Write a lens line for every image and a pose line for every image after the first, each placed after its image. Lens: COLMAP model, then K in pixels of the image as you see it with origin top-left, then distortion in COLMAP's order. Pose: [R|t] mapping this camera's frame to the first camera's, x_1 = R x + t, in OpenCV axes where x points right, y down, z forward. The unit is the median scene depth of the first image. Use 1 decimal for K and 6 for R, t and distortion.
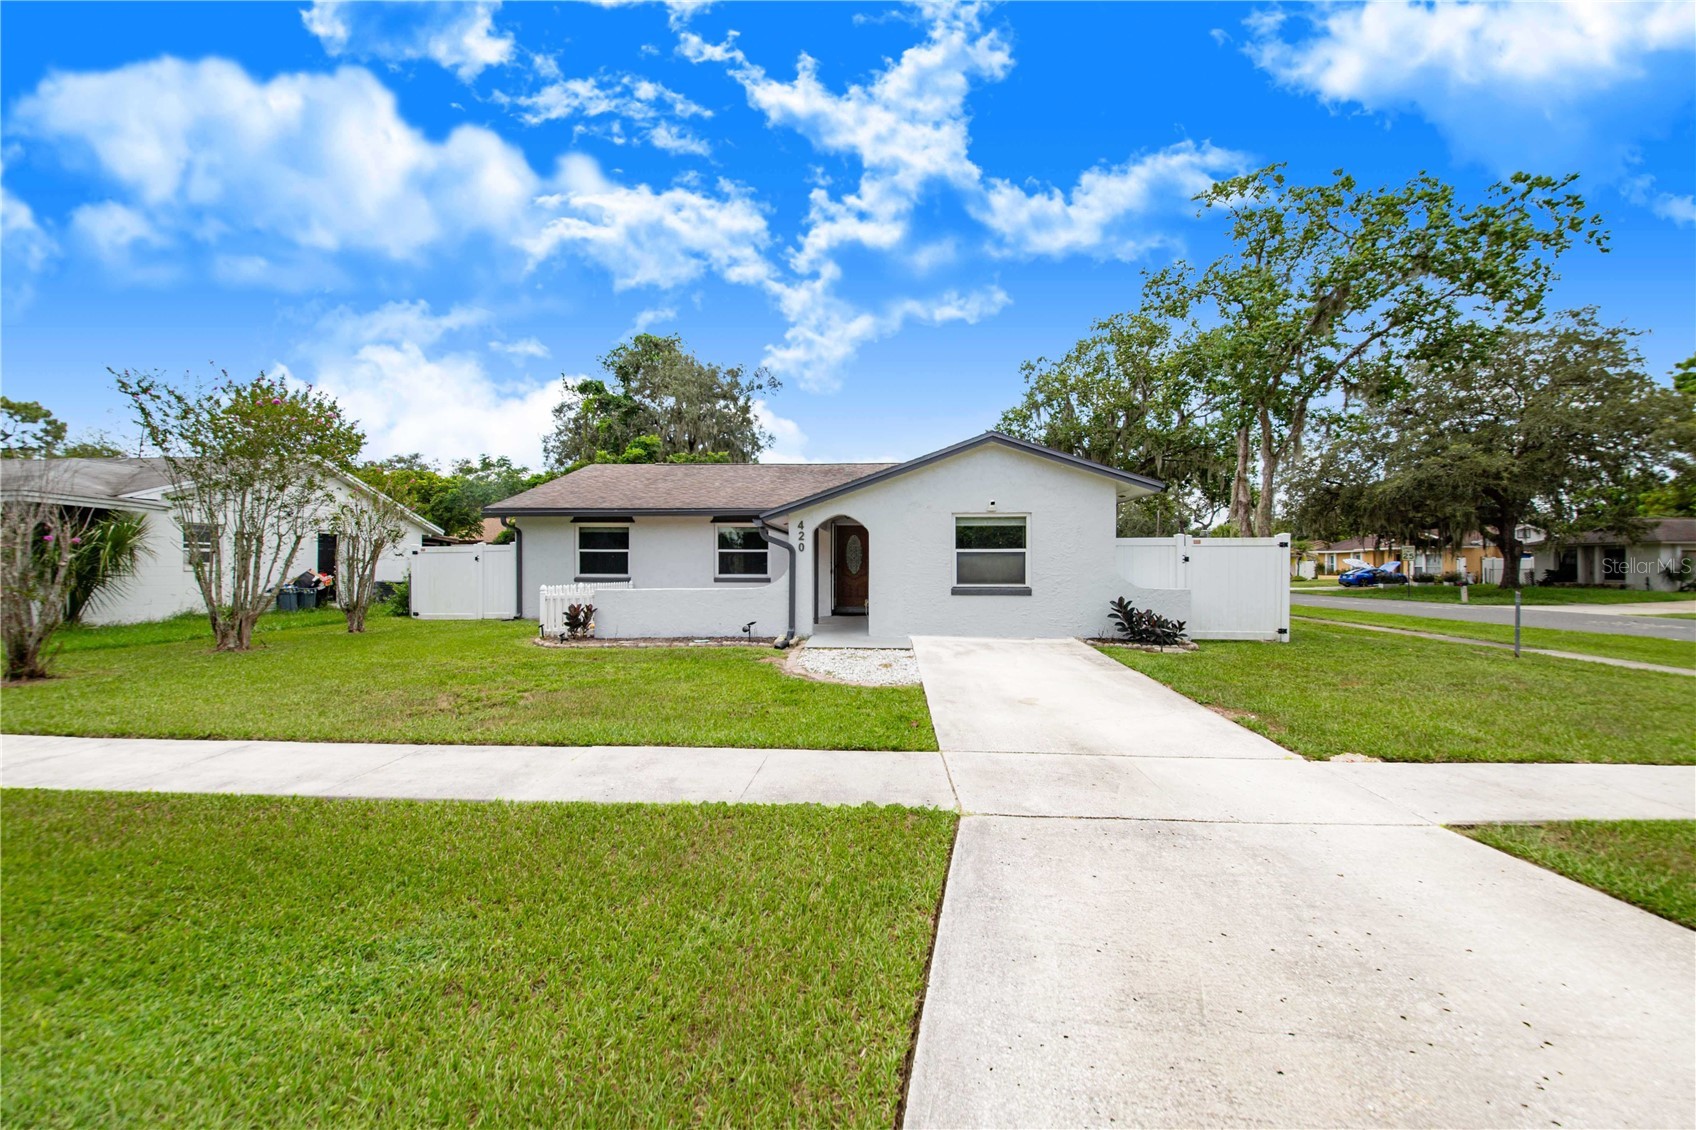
lens RADIAL K [[684.3, 0, 848.0], [0, 684.3, 565.0], [0, 0, 1]] dist [0.017756, -0.013813]
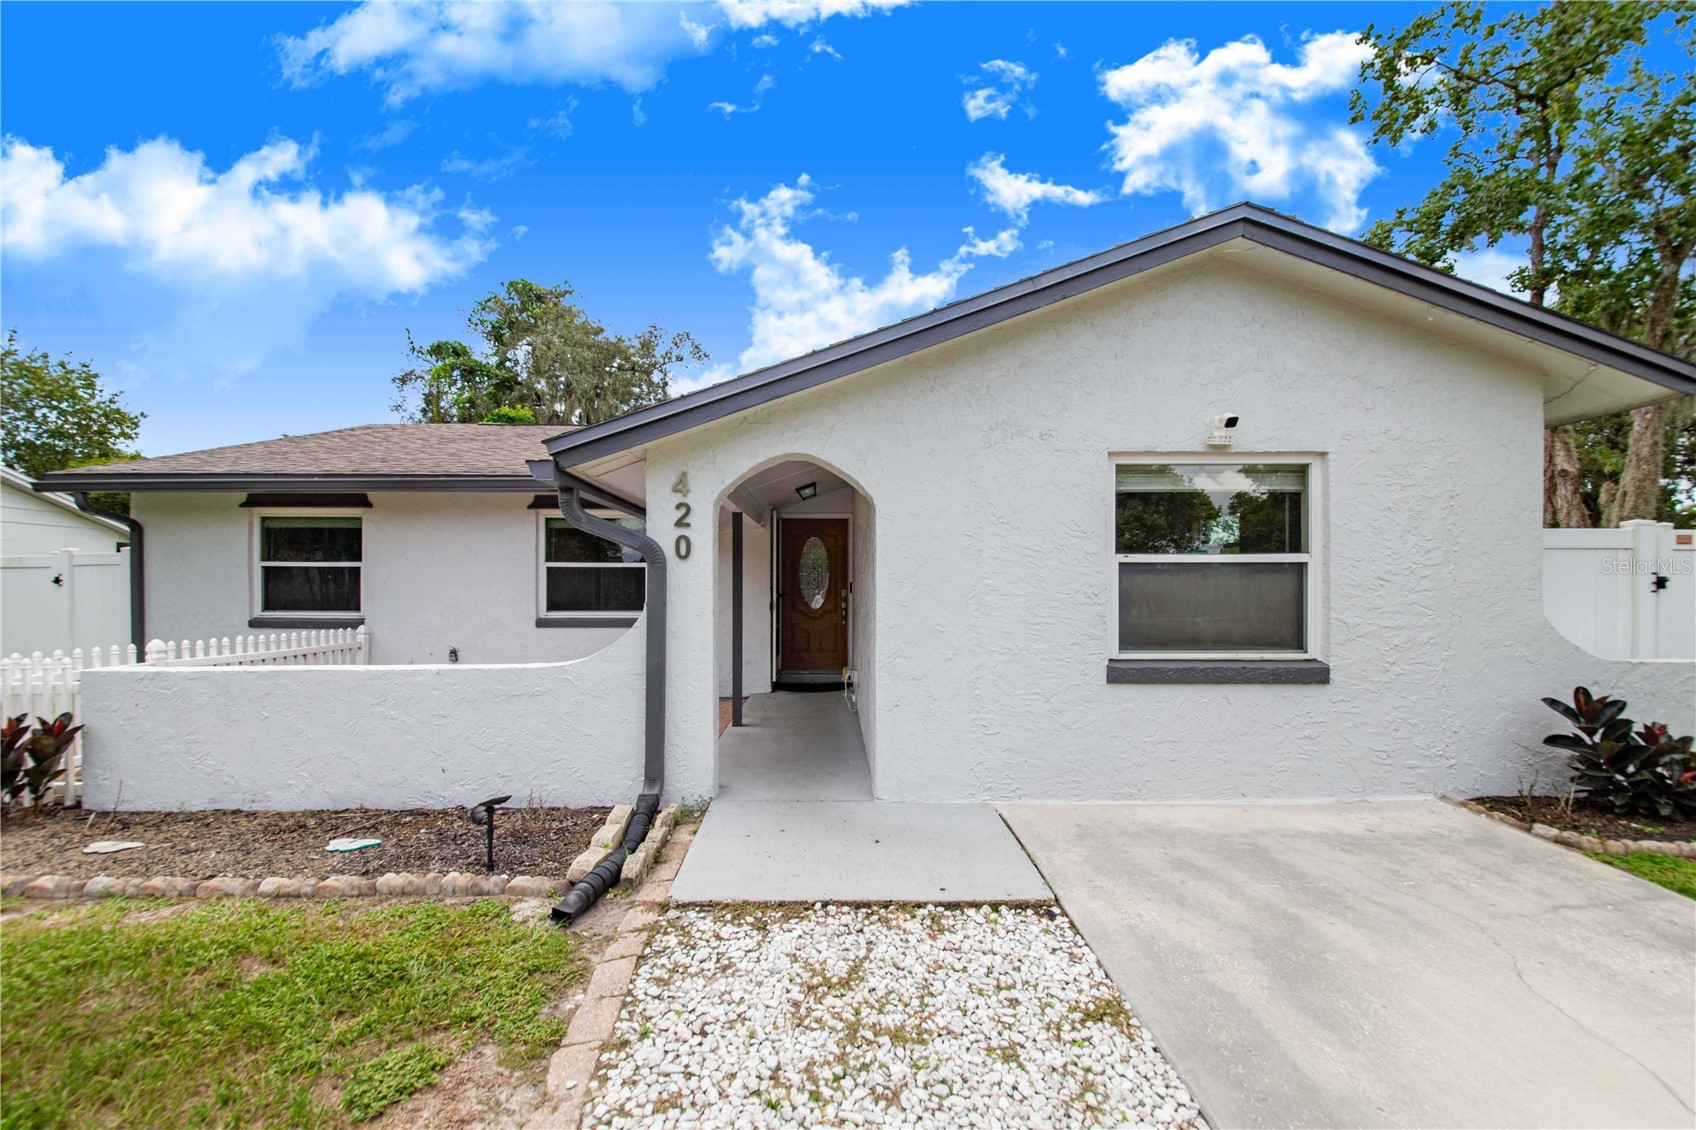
lens RADIAL K [[698.6, 0, 843.3], [0, 698.6, 591.9], [0, 0, 1]] dist [0.030892, -0.031078]
pose [[0.997256, -0.000460, 0.074028, -0.013050], [0.000040, 0.999984, 0.005674, -0.005551], [-0.074029, -0.005655, 0.997240, 0.645680]]
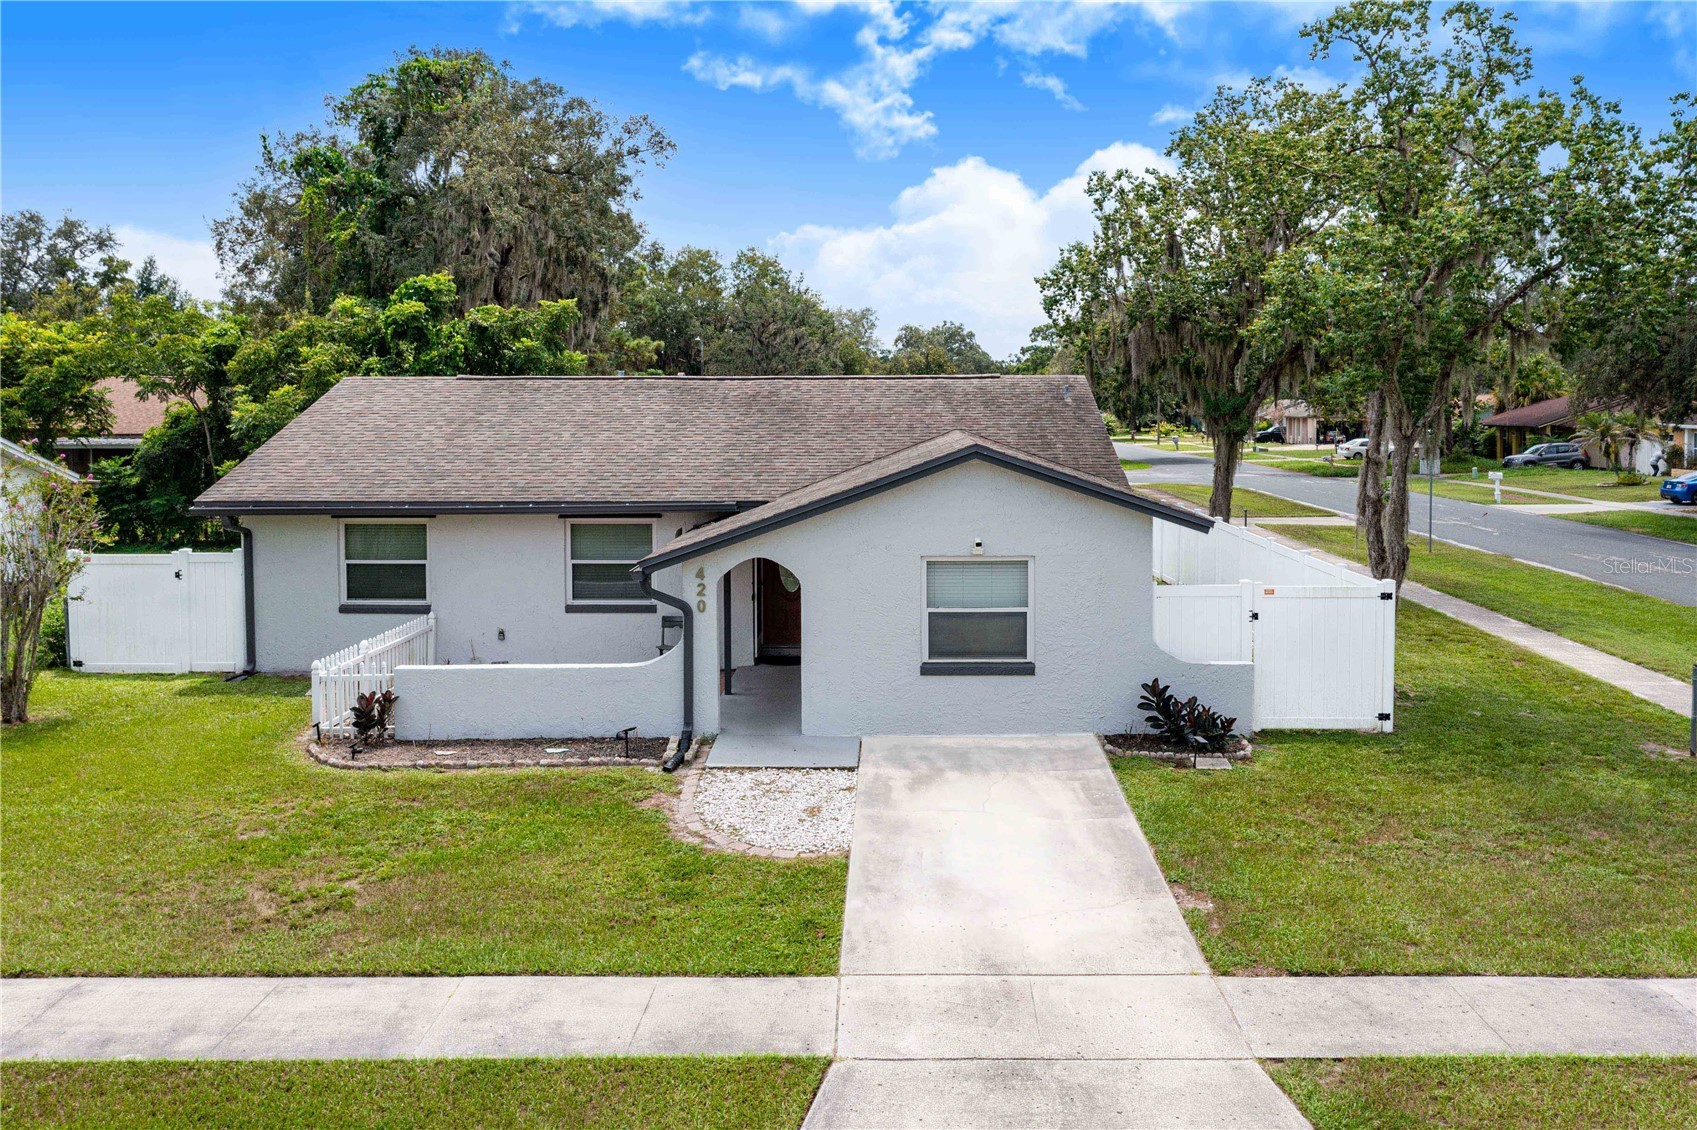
lens RADIAL K [[1415.2, 0, 914.3], [0, 1415.2, 447.3], [0, 0, 1]] dist [-0.033929, 0.010340]
pose [[0.997787, -0.004218, 0.066363, 0.050834], [0.001743, 0.999302, 0.037313, -0.239047], [-0.066474, -0.037115, 0.997098, -0.415020]]
